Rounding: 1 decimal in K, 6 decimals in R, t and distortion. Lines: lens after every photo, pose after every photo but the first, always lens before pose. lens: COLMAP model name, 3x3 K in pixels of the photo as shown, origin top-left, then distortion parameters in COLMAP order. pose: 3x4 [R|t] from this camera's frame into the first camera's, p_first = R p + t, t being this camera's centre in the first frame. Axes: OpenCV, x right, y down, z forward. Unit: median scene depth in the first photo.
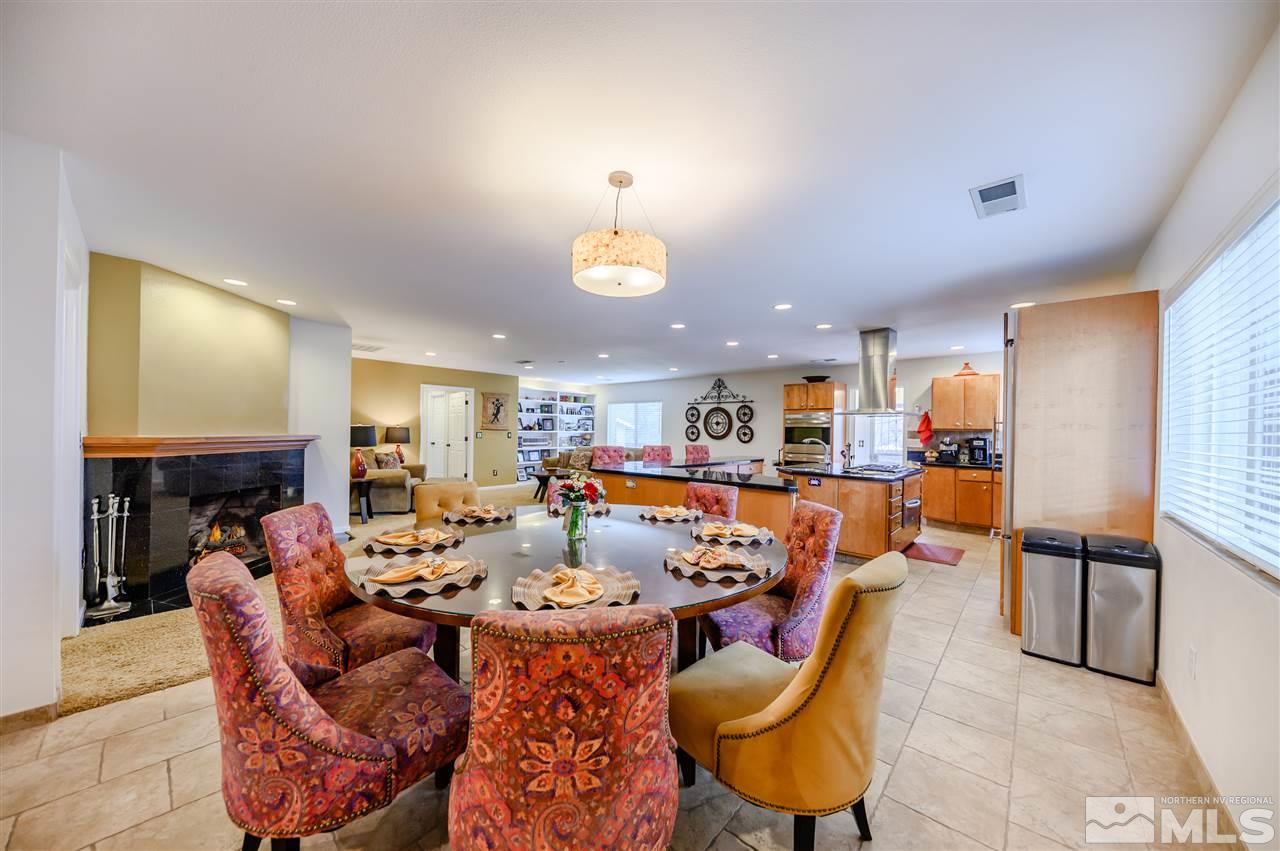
lens RADIAL K [[448.3, 0, 642.0], [0, 448.3, 429.7], [0, 0, 1]] dist [-0.010562, -0.000119]
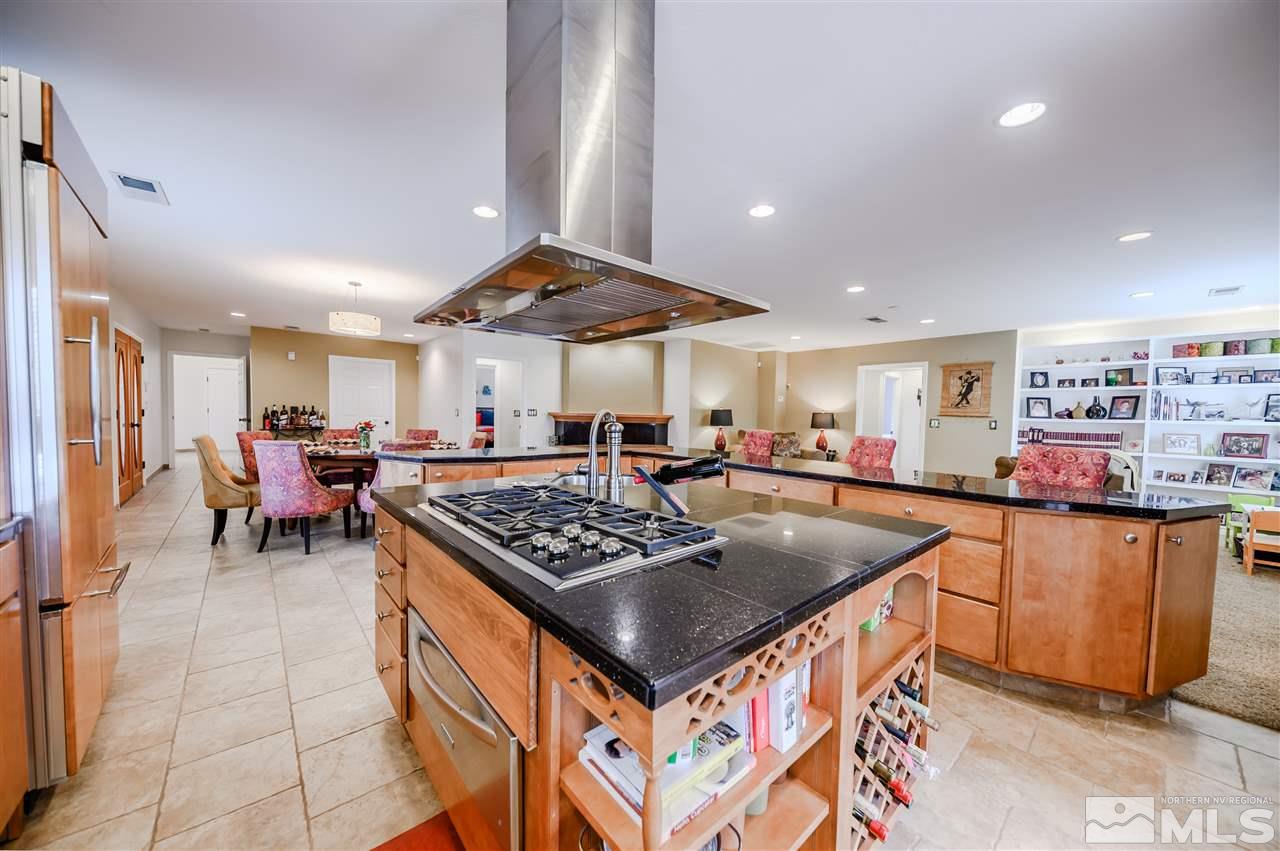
lens RADIAL K [[448.3, 0, 639.8], [0, 448.3, 431.8], [0, 0, 1]] dist [-0.010562, -0.000119]
pose [[-0.129217, 0.020234, -0.991410, 0.167603], [-0.022863, 0.999465, 0.023378, 0.007645], [0.991353, 0.025688, -0.128685, 0.239839]]
